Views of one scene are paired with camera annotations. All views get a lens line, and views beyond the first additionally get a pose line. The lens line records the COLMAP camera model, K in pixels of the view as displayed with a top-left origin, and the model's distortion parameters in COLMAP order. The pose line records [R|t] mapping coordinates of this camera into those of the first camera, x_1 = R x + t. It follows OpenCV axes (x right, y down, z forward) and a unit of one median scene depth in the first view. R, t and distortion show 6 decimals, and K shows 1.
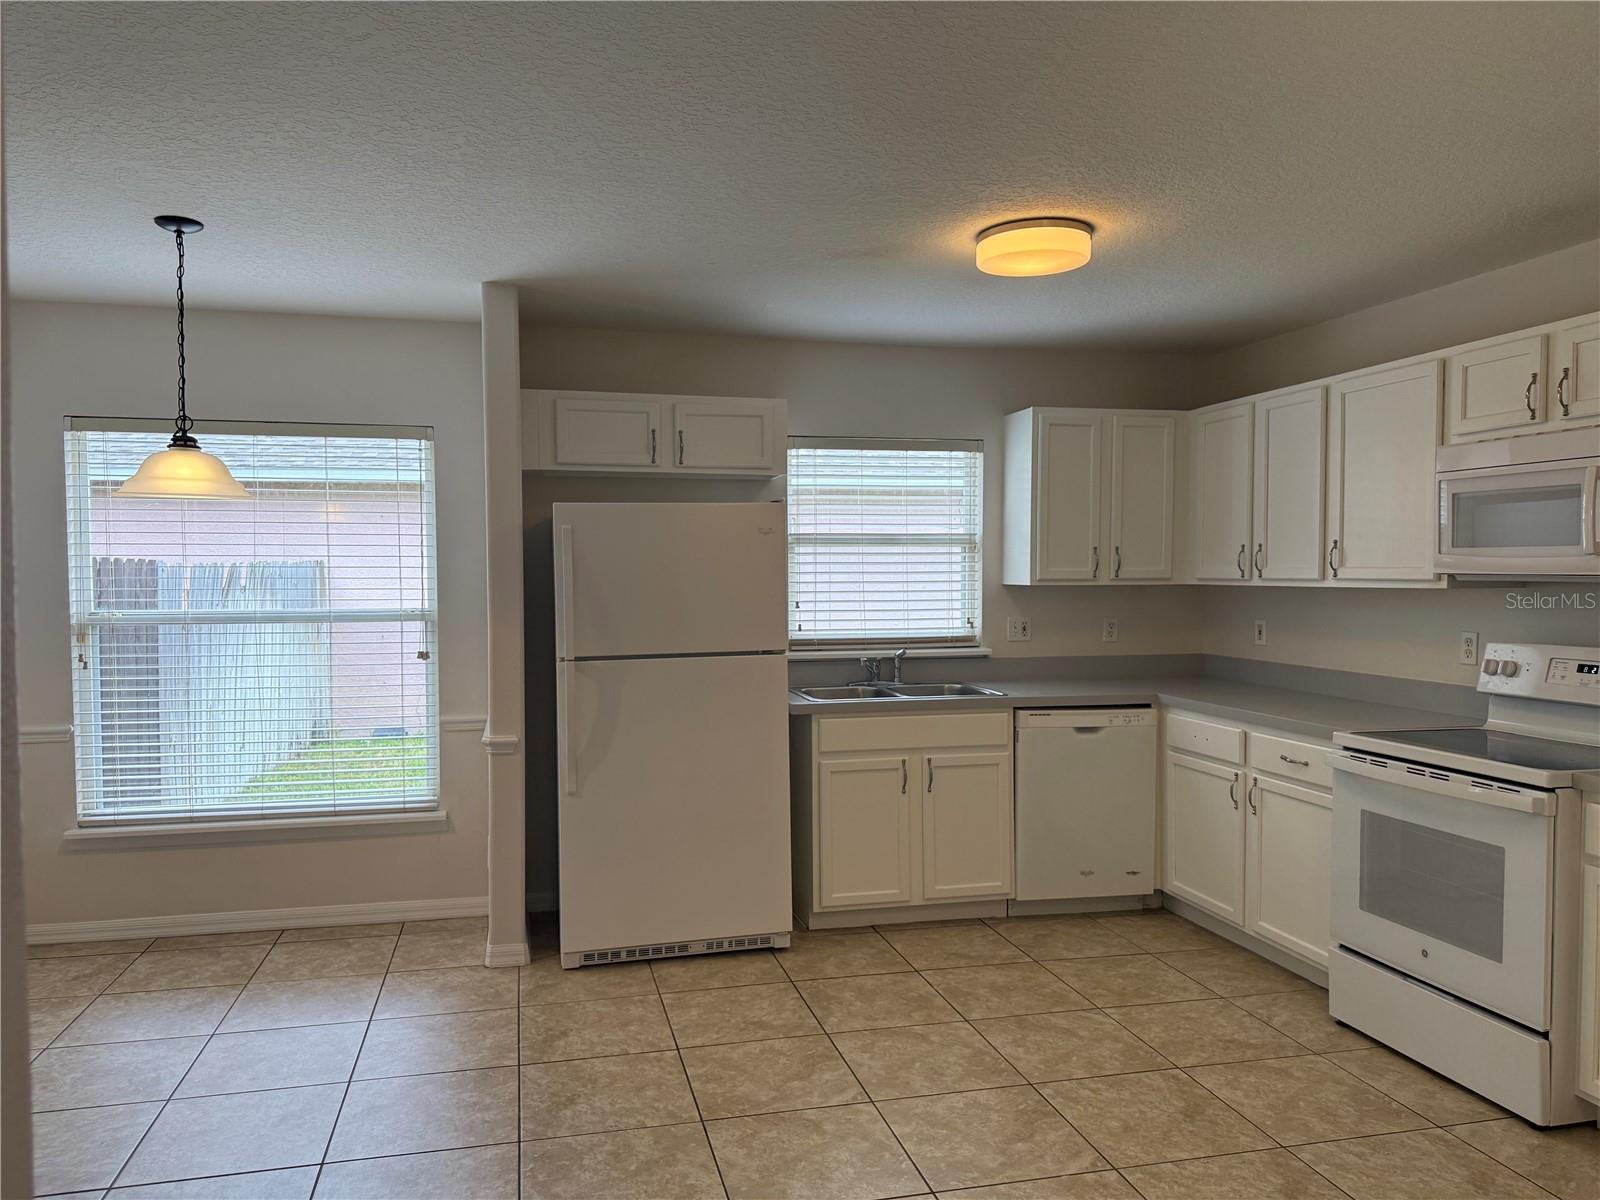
lens RADIAL K [[1129.0, 0, 787.2], [0, 1129.0, 604.4], [0, 0, 1]] dist [0.064743, -0.079467]
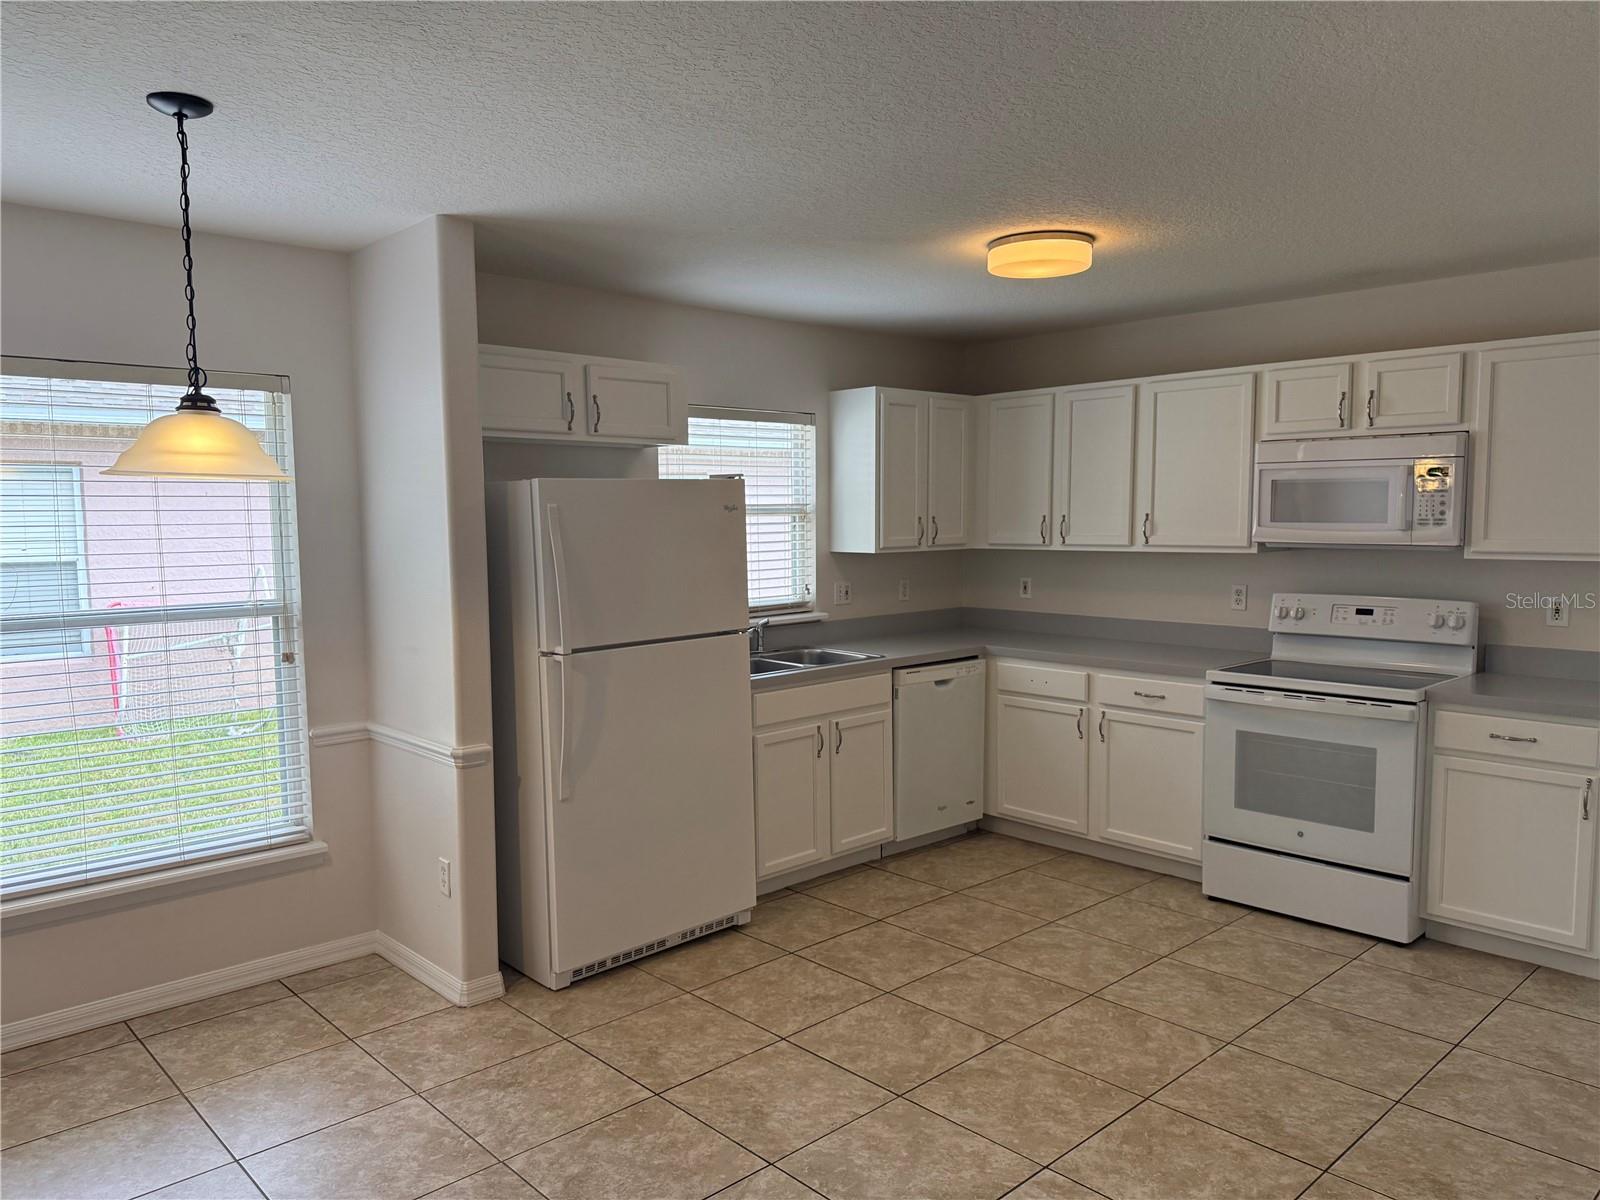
lens RADIAL K [[1129.0, 0, 791.5], [0, 1129.0, 609.1], [0, 0, 1]] dist [0.064743, -0.079467]
pose [[0.869913, -0.048482, 0.490817, -0.456786], [0.022161, 0.997994, 0.059303, -0.034576], [-0.492707, -0.040711, 0.869242, 0.121955]]
